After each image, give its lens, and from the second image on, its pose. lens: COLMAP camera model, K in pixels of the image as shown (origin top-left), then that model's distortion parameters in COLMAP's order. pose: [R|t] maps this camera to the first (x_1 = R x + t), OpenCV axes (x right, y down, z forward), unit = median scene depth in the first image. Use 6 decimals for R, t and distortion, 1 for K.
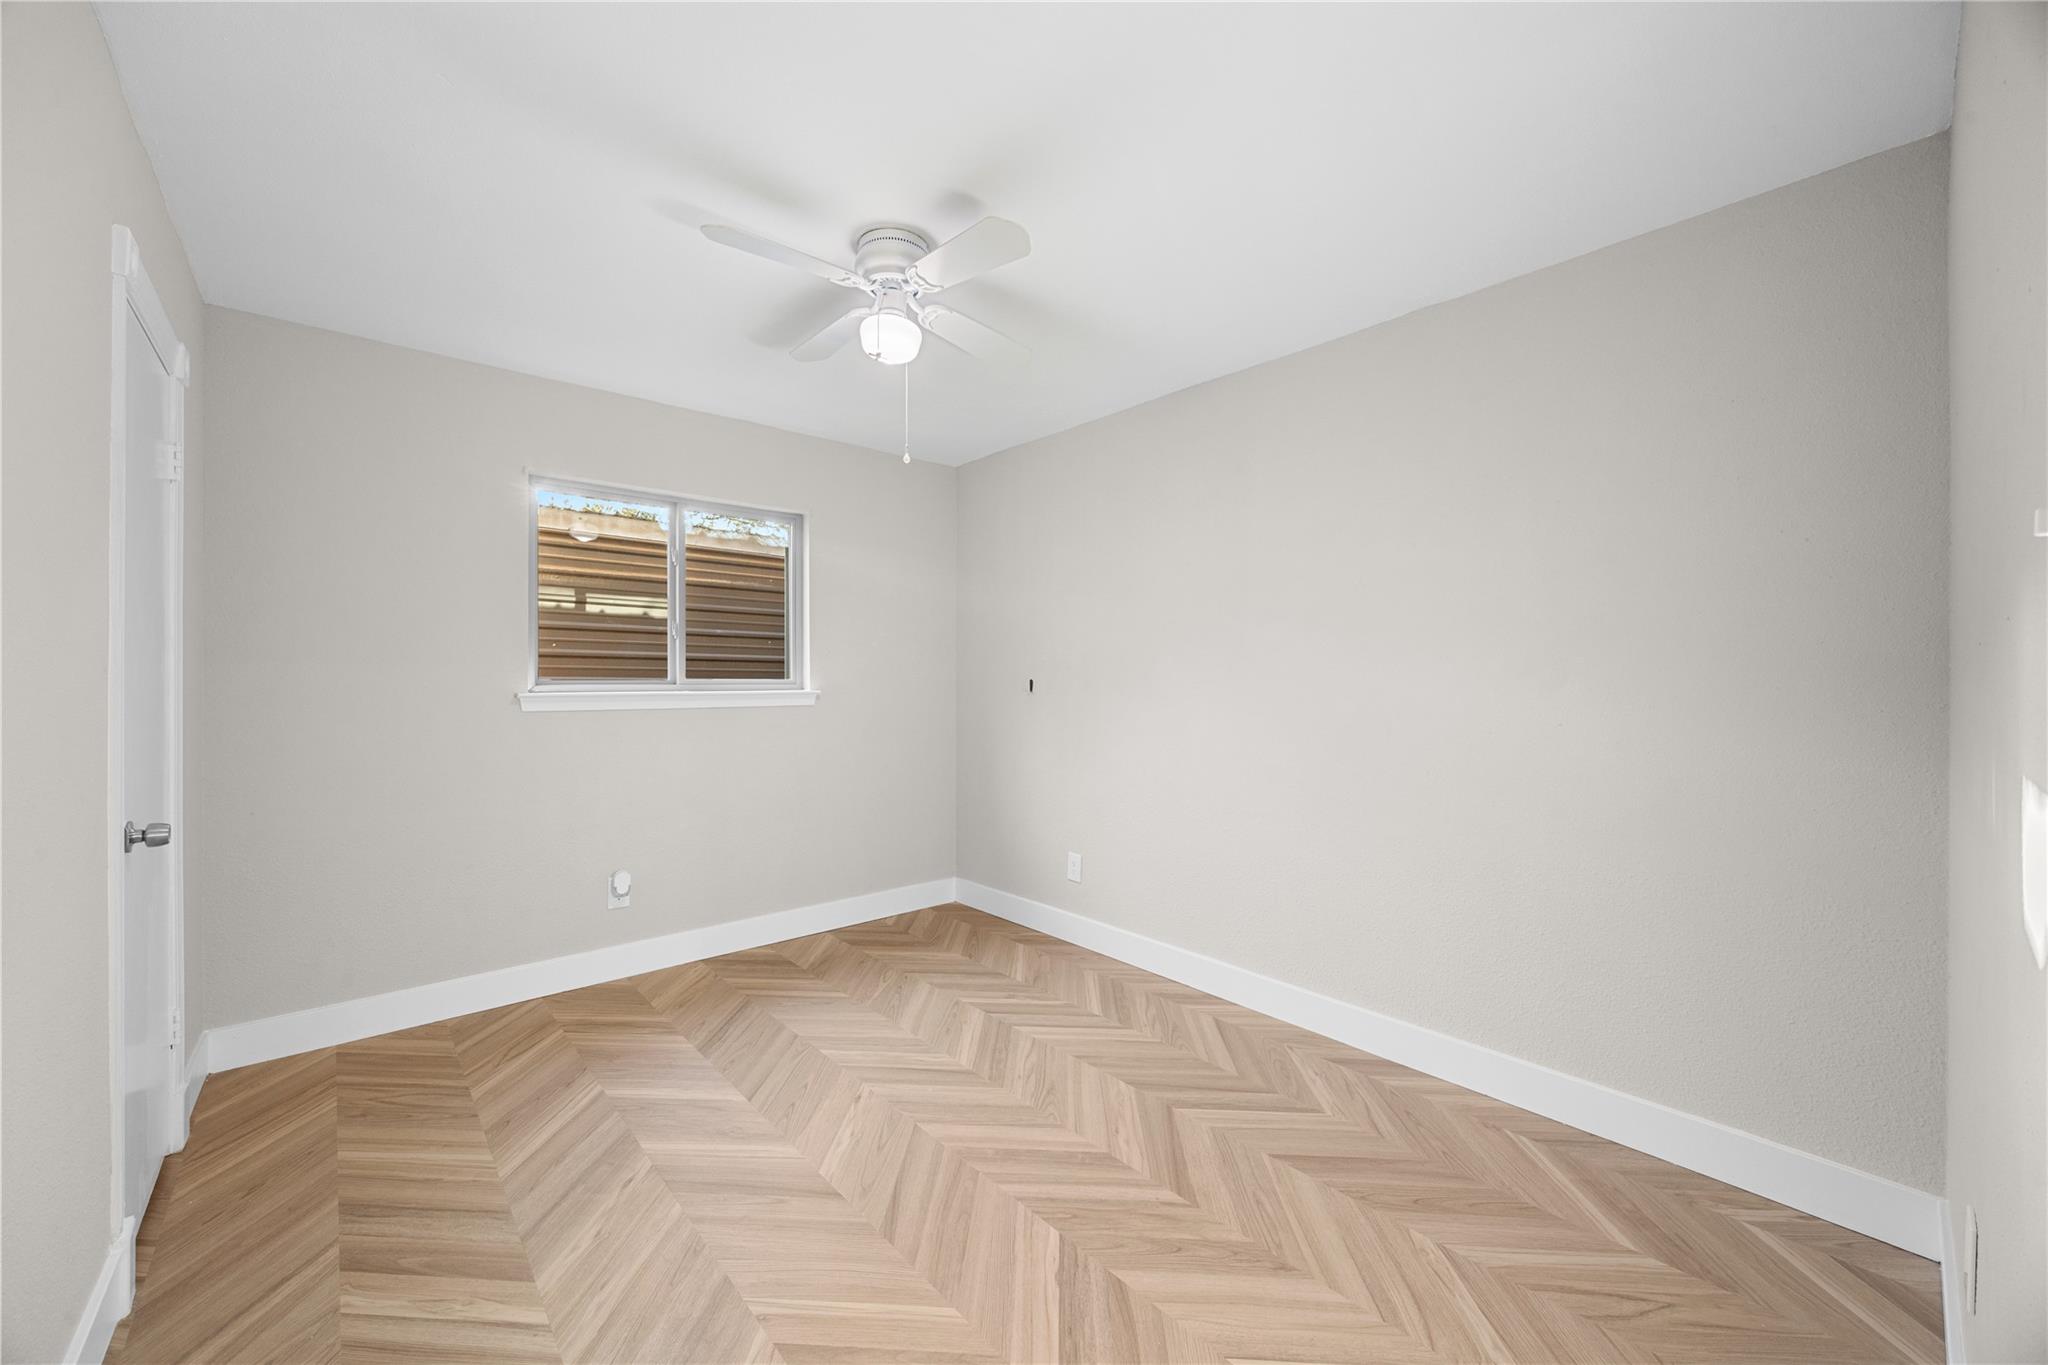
lens RADIAL K [[773.9, 0, 1027.0], [0, 773.9, 681.5], [0, 0, 1]] dist [-0.005387, 0.000633]
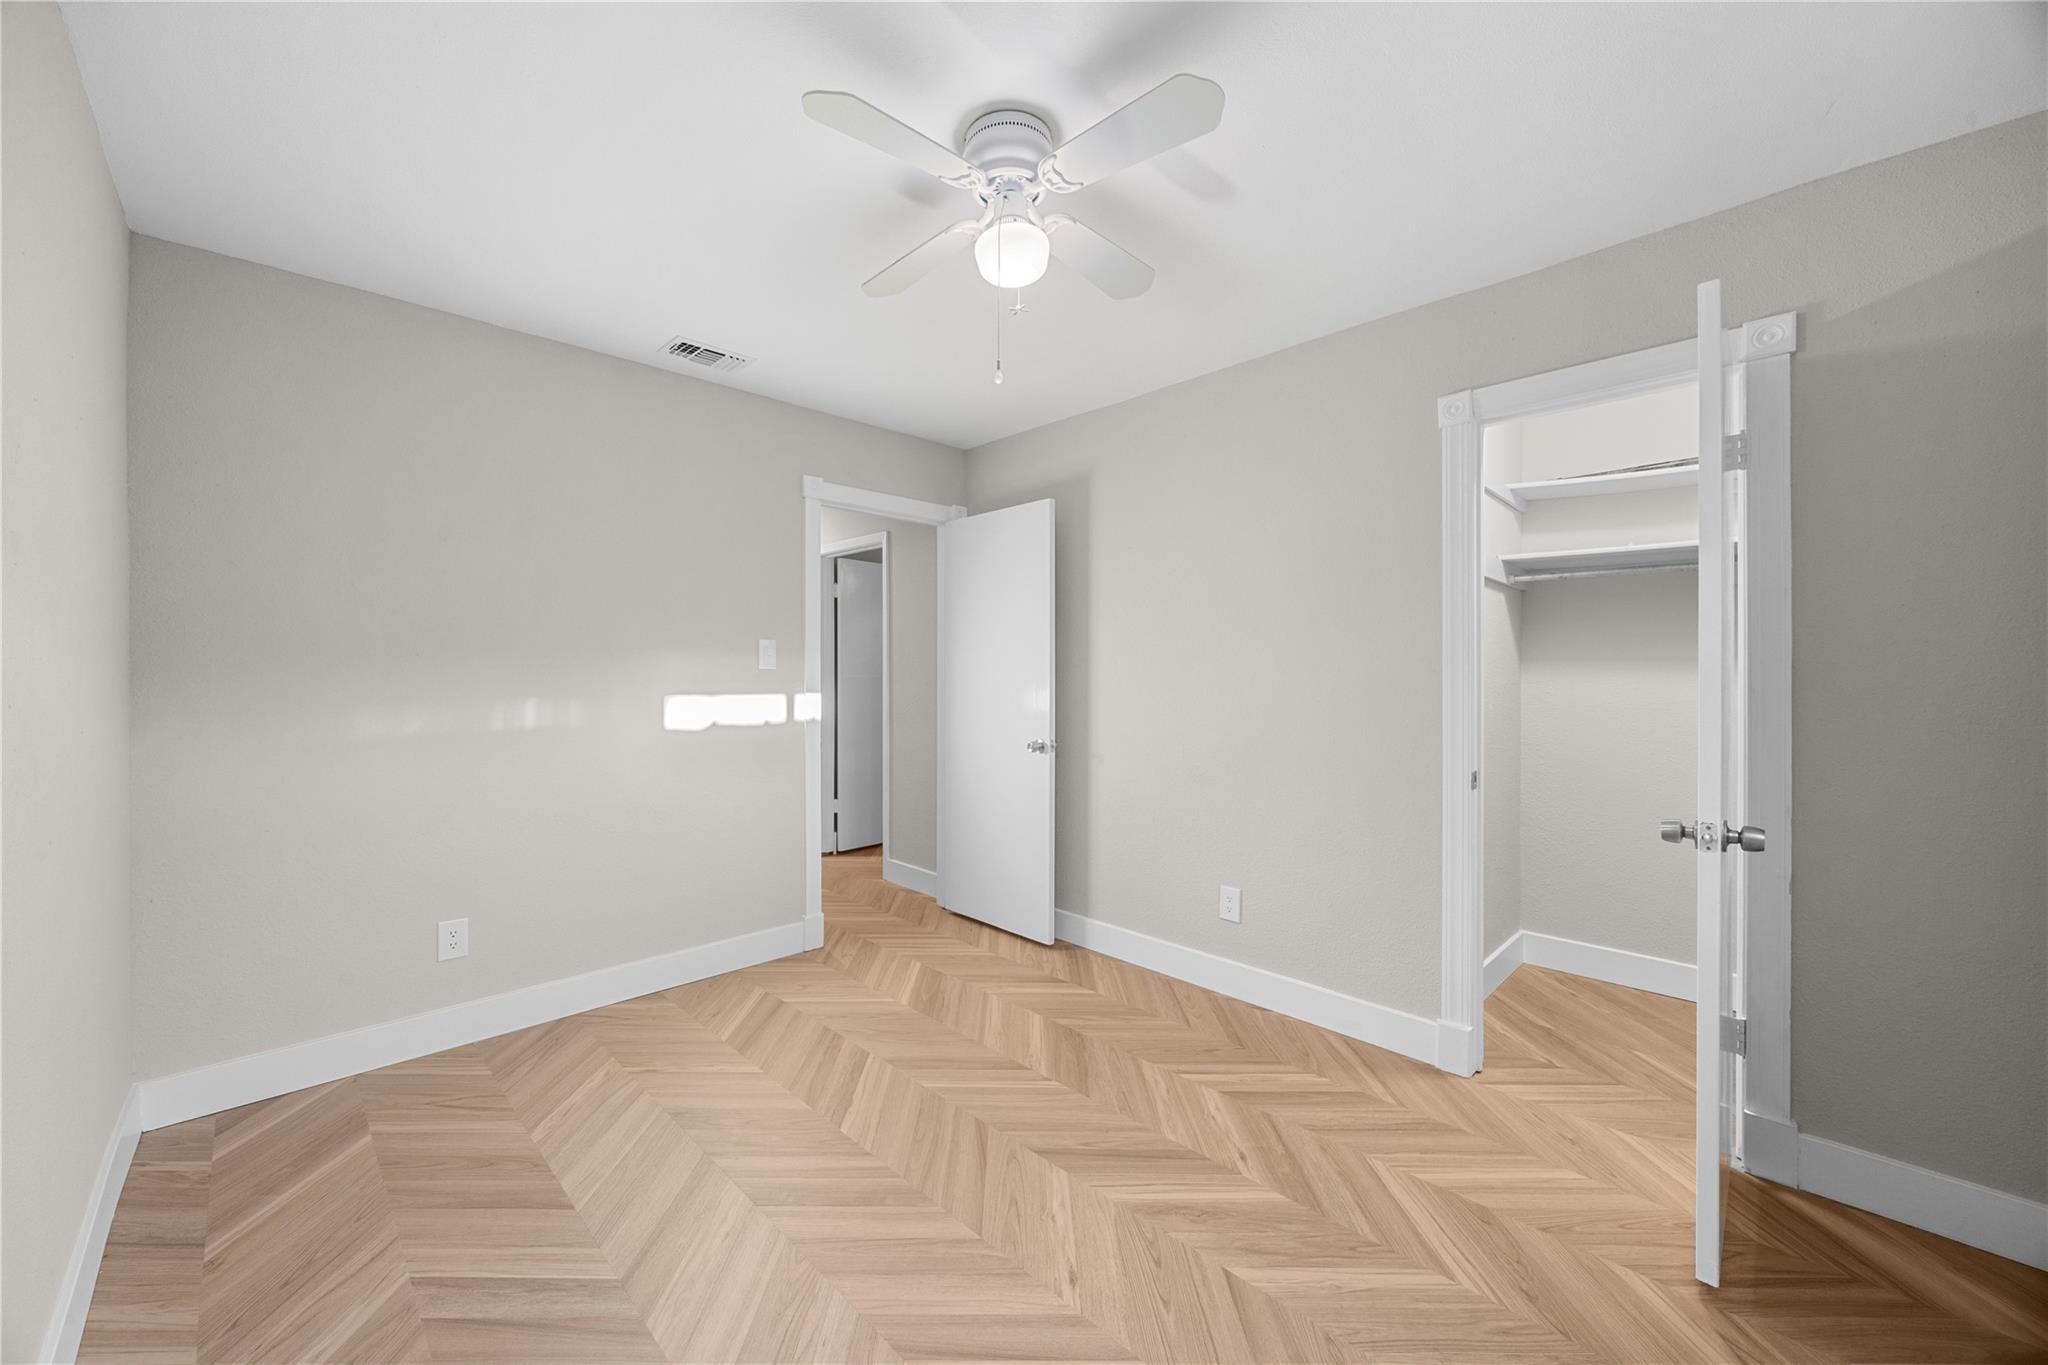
lens RADIAL K [[773.9, 0, 1031.7], [0, 773.9, 678.7], [0, 0, 1]] dist [-0.005387, 0.000633]
pose [[-0.998009, -0.004507, -0.062908, -0.165327], [-0.004991, 0.999959, 0.007543, -0.004861], [0.062872, 0.007842, -0.997991, 2.048592]]
